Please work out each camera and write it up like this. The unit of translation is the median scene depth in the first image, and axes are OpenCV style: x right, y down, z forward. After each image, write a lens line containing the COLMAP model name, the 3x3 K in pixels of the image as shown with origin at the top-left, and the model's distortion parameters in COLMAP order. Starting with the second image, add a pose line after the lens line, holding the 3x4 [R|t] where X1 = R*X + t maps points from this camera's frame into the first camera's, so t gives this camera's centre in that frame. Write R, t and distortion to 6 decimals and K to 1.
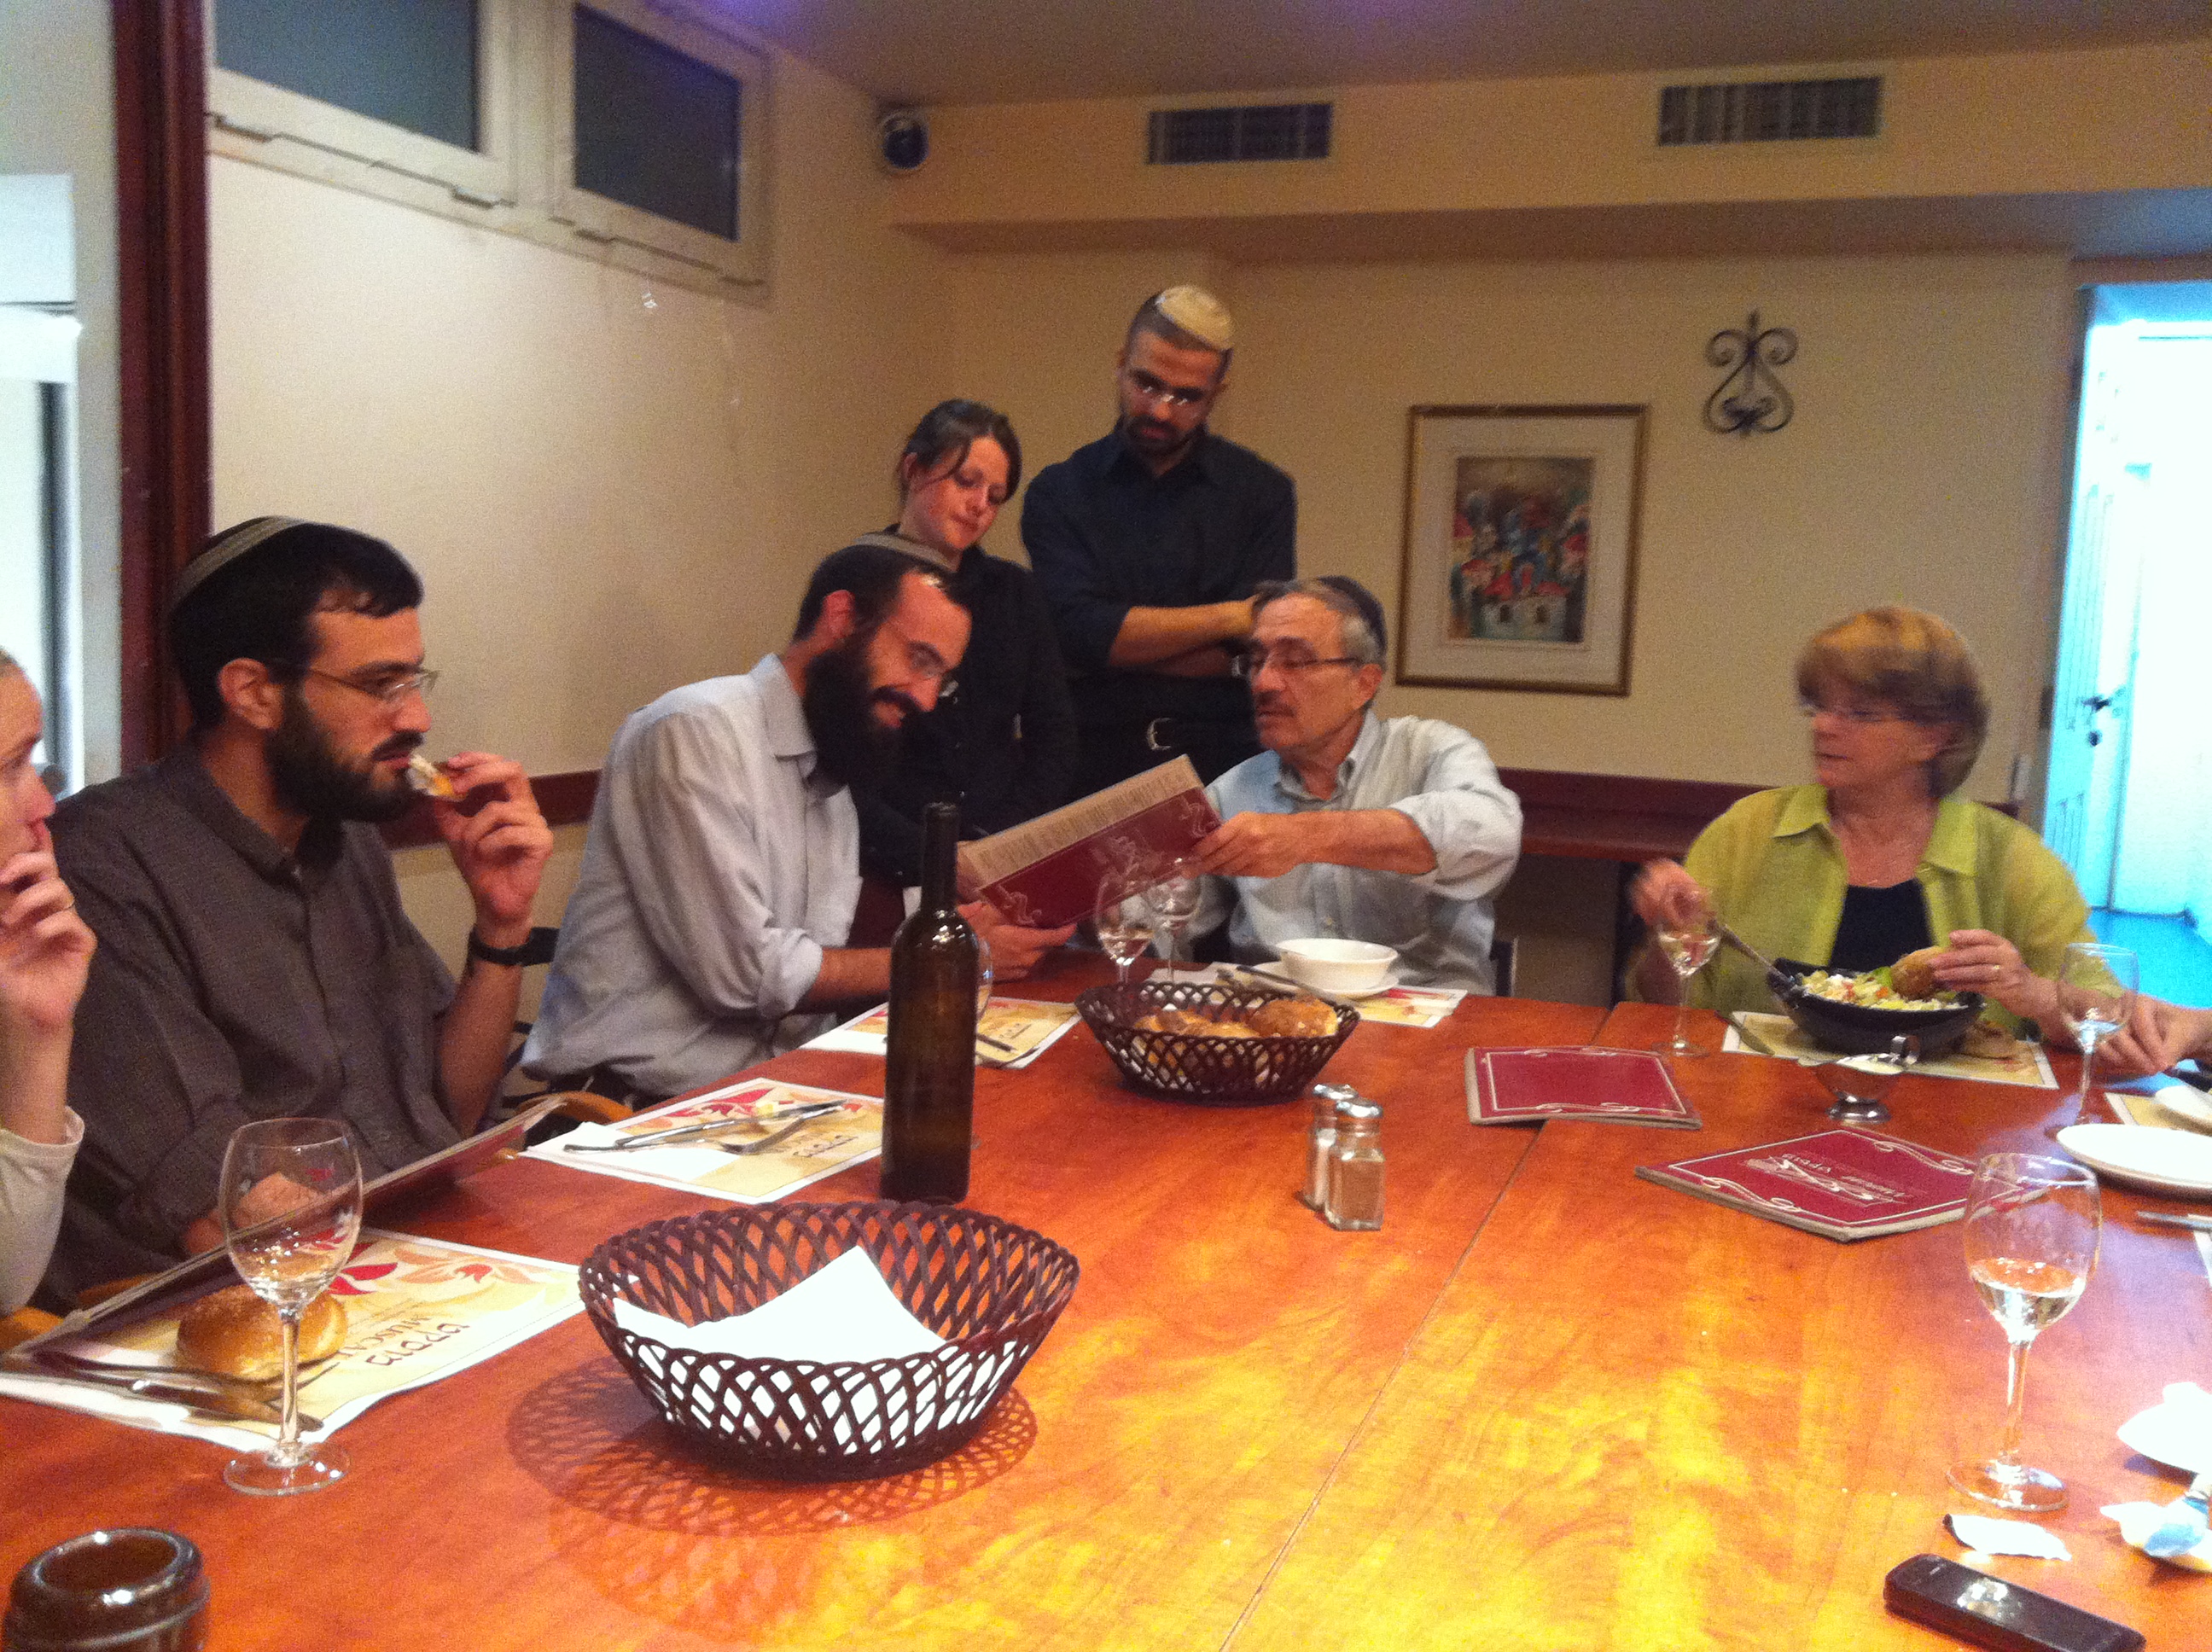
lens RADIAL K [[2078.0, 0, 1106.0], [0, 2078.0, 826.0], [0, 0, 1]] dist [0.108936, -0.229075]
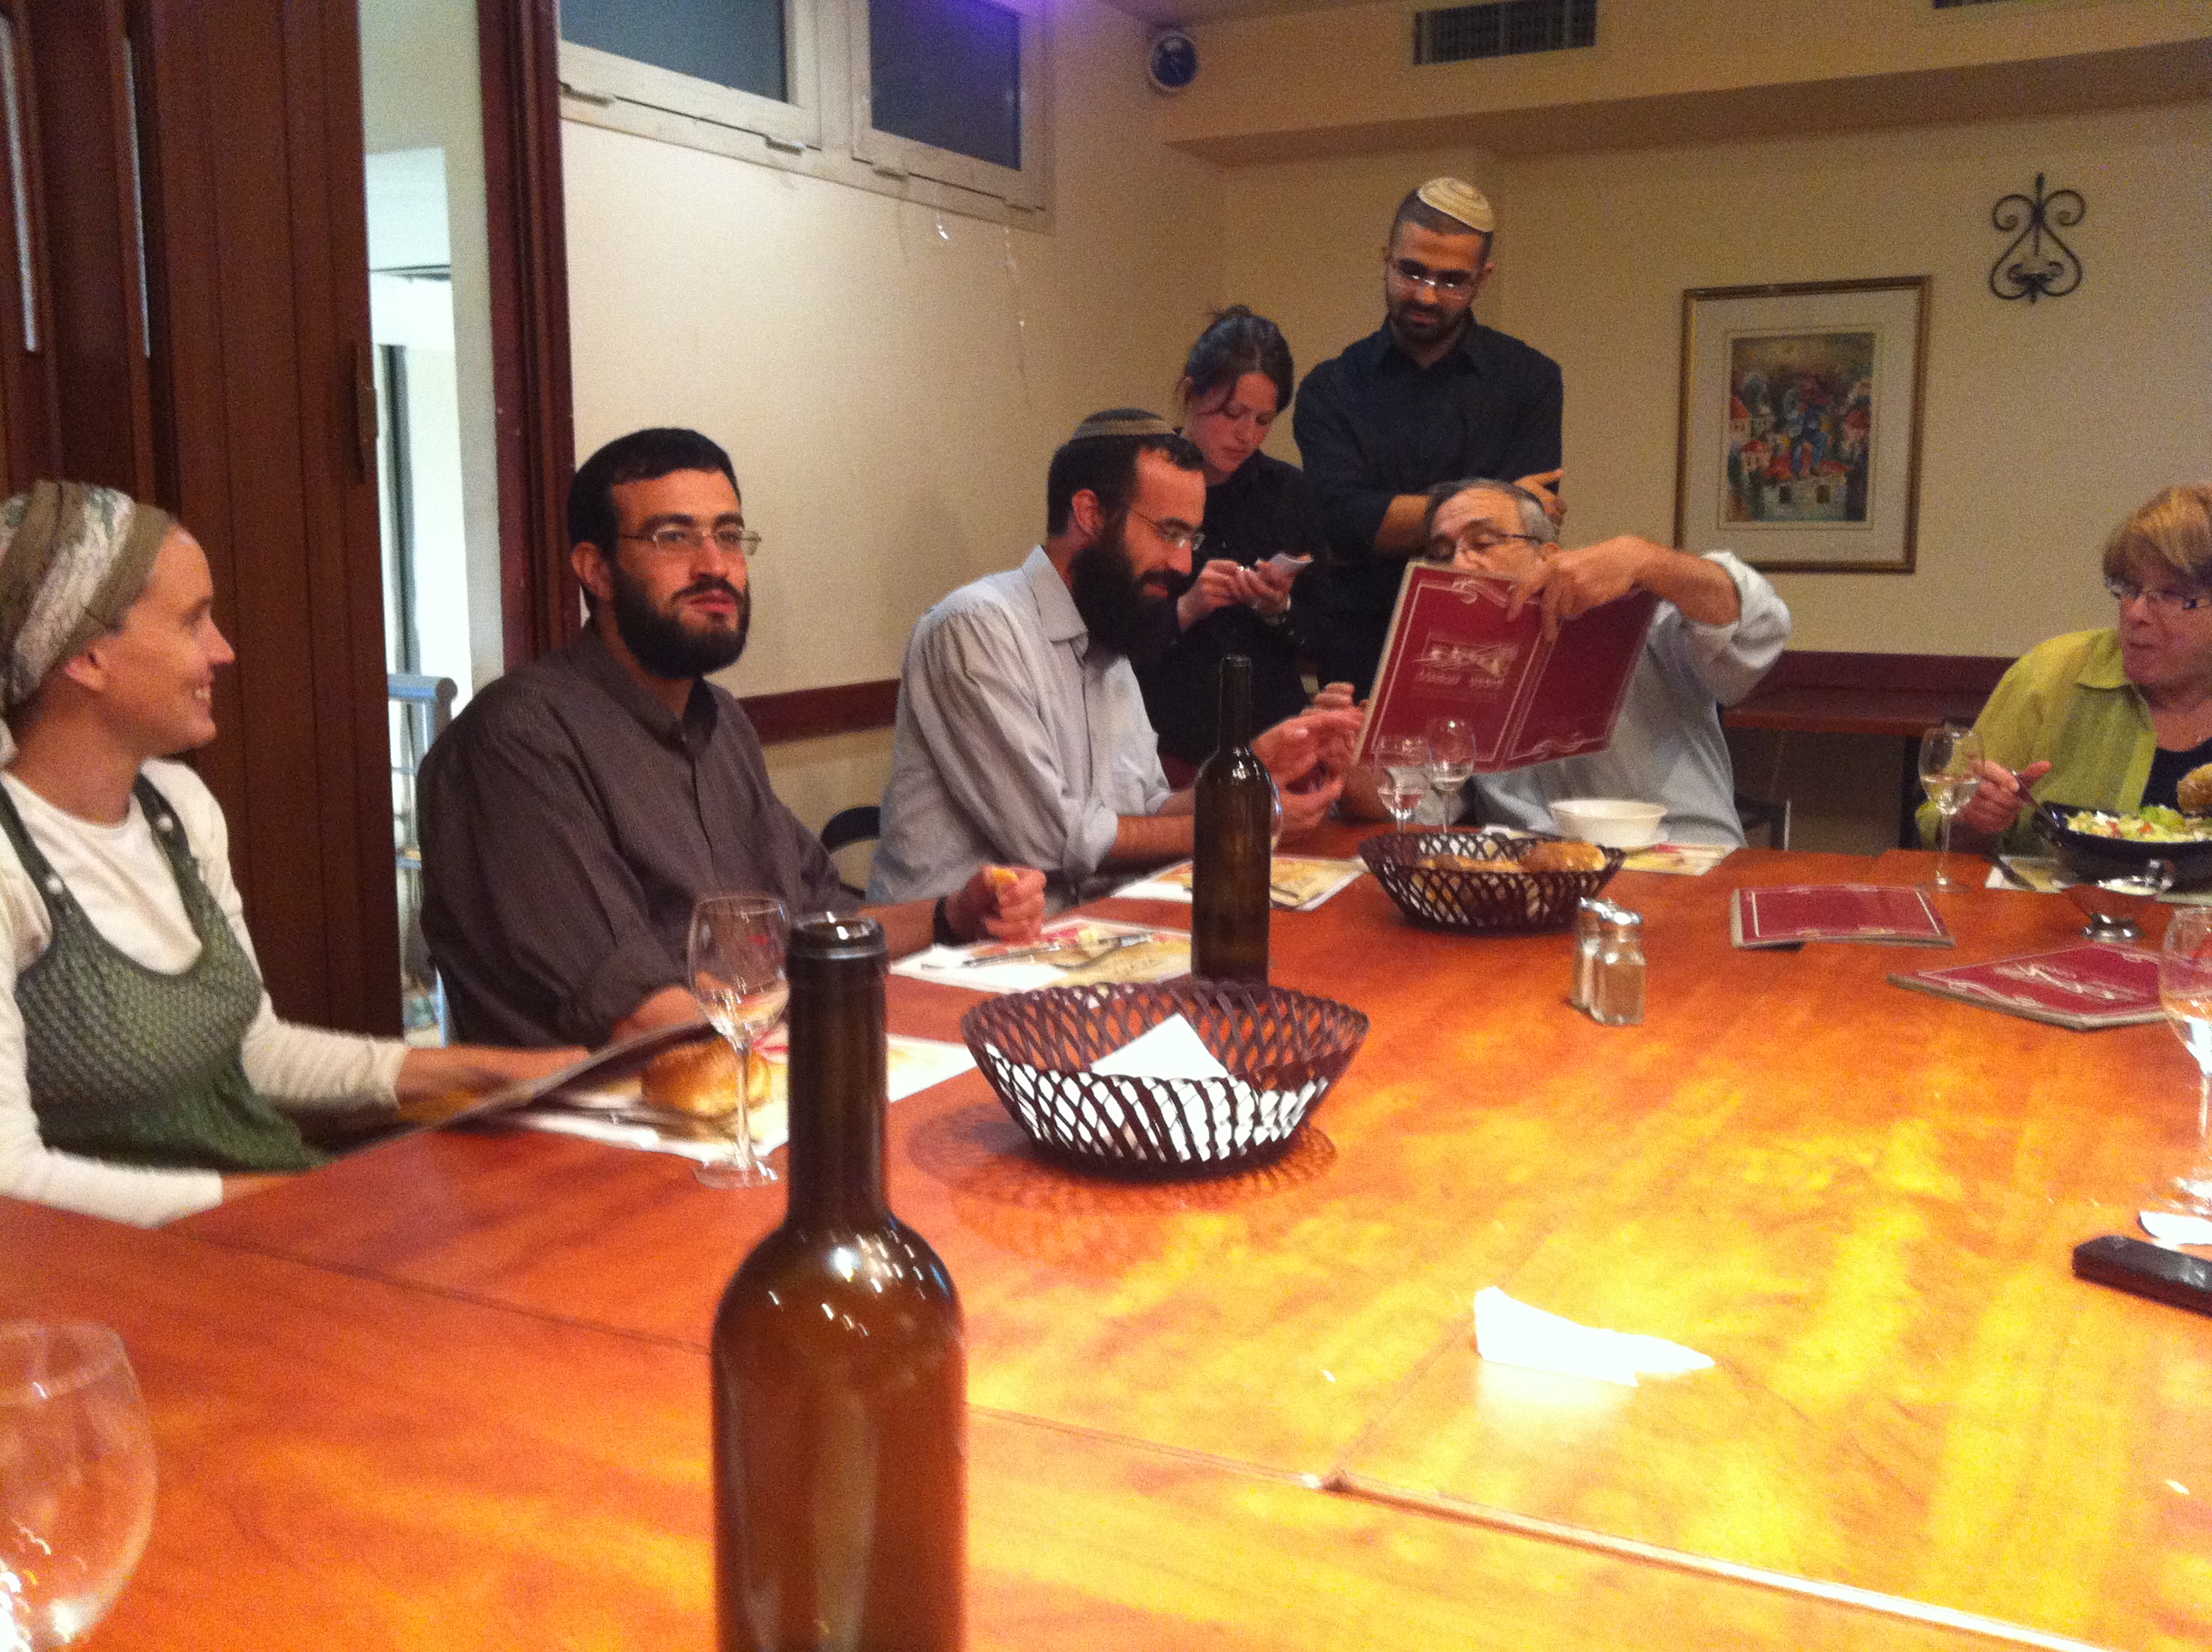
lens RADIAL K [[2081.7, 0, 1100.1], [0, 2081.7, 824.5], [0, 0, 1]] dist [0.111413, -0.240849]
pose [[0.990611, -0.022914, -0.134778, -0.001168], [0.027722, 0.999041, 0.033903, 0.039005], [0.133872, -0.037321, 0.990296, -0.132584]]
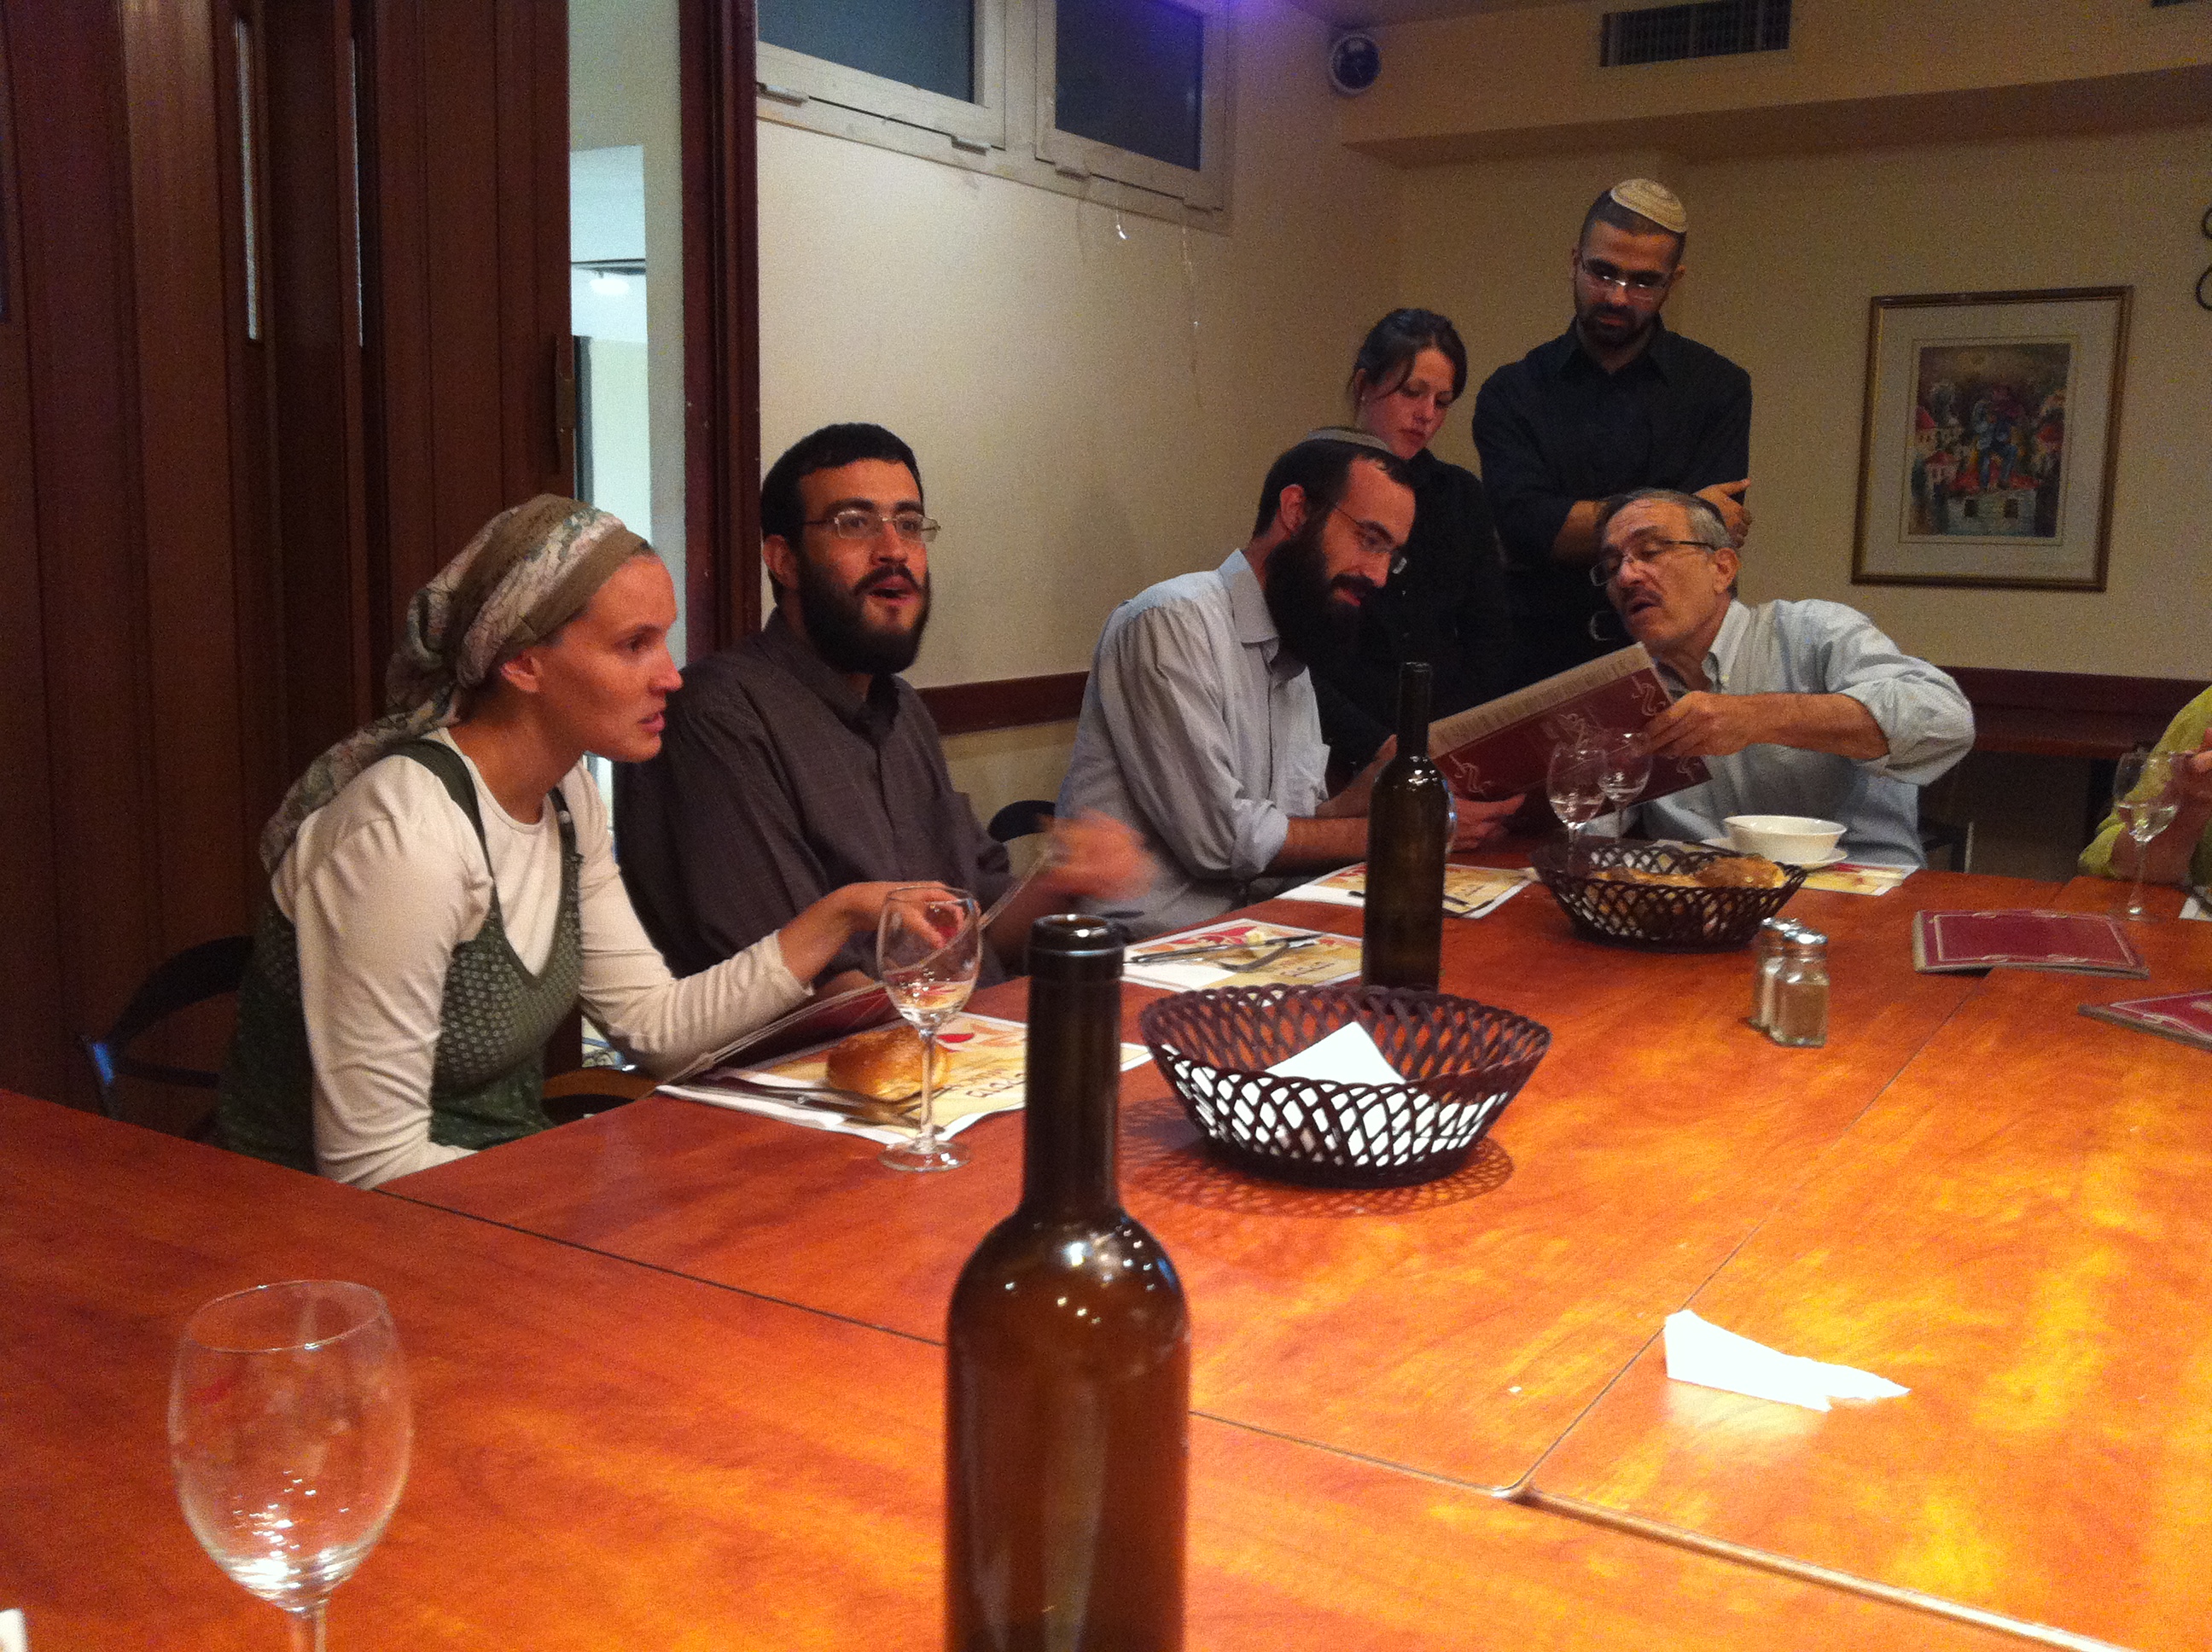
lens RADIAL K [[2078.0, 0, 1106.0], [0, 2078.0, 826.0], [0, 0, 1]] dist [0.108936, -0.229075]
pose [[0.979480, 0.006518, -0.201437, -0.015062], [0.000519, 0.999392, 0.034860, 0.037256], [0.201542, -0.034249, 0.978881, -0.139241]]
